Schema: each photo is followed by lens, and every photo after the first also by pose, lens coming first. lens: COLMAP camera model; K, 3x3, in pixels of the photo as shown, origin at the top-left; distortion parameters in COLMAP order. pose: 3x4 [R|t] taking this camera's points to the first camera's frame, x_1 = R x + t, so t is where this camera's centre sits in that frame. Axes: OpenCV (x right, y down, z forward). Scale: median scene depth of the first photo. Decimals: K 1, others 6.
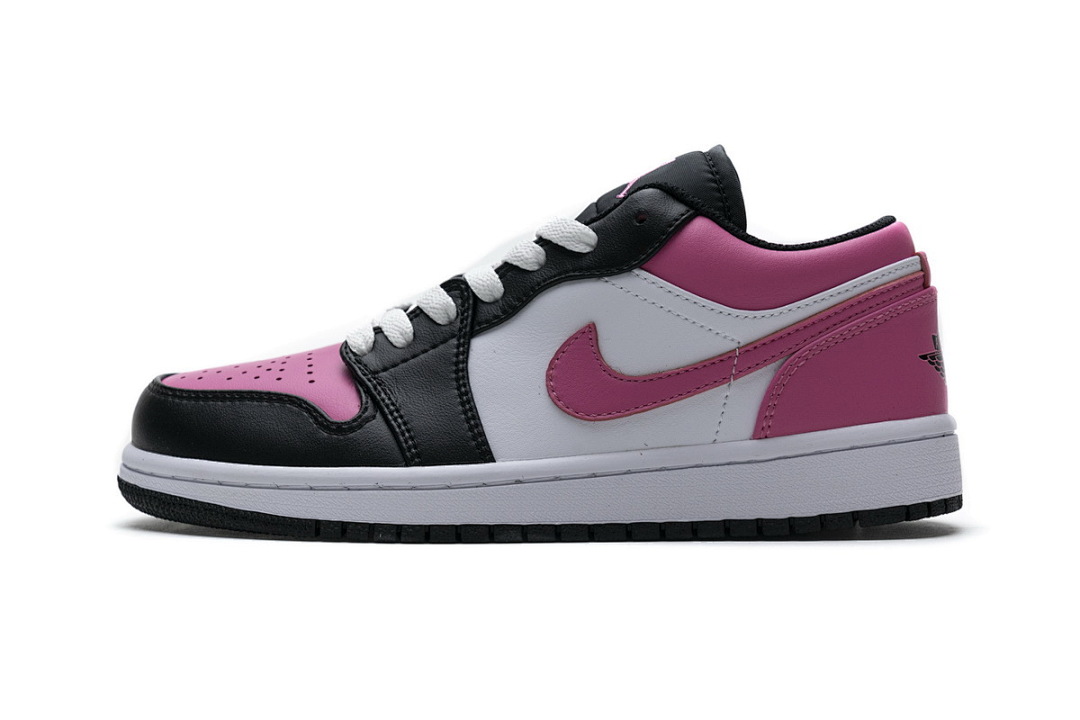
lens RADIAL K [[2216.0, 0, 540.0], [0, 2216.0, 360.0], [0, 0, 1]] dist [0.044942, -0.119356]
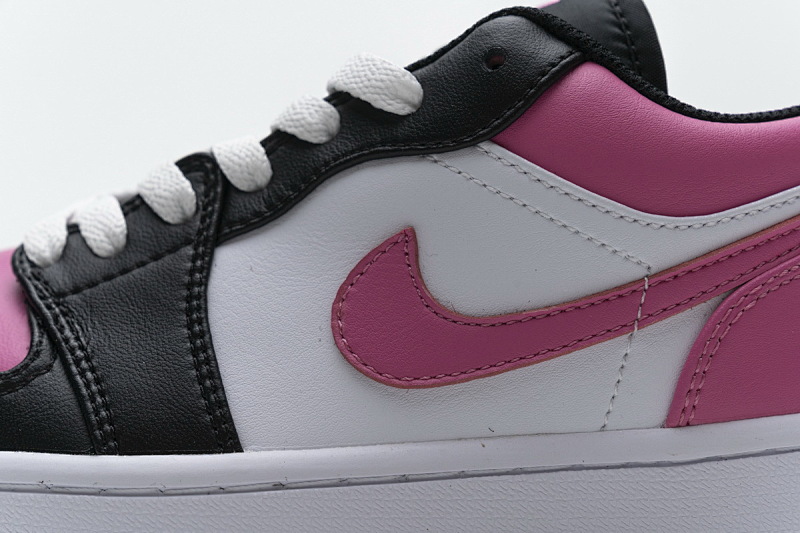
lens RADIAL K [[1641.5, 0, 400.0], [0, 1641.5, 266.5], [0, 0, 1]] dist [0.044942, -0.119356]
pose [[0.999034, 0.035413, 0.026032, 0.009318], [-0.035212, 0.999347, -0.008135, -0.002135], [-0.026303, 0.007210, 0.999628, 0.546034]]
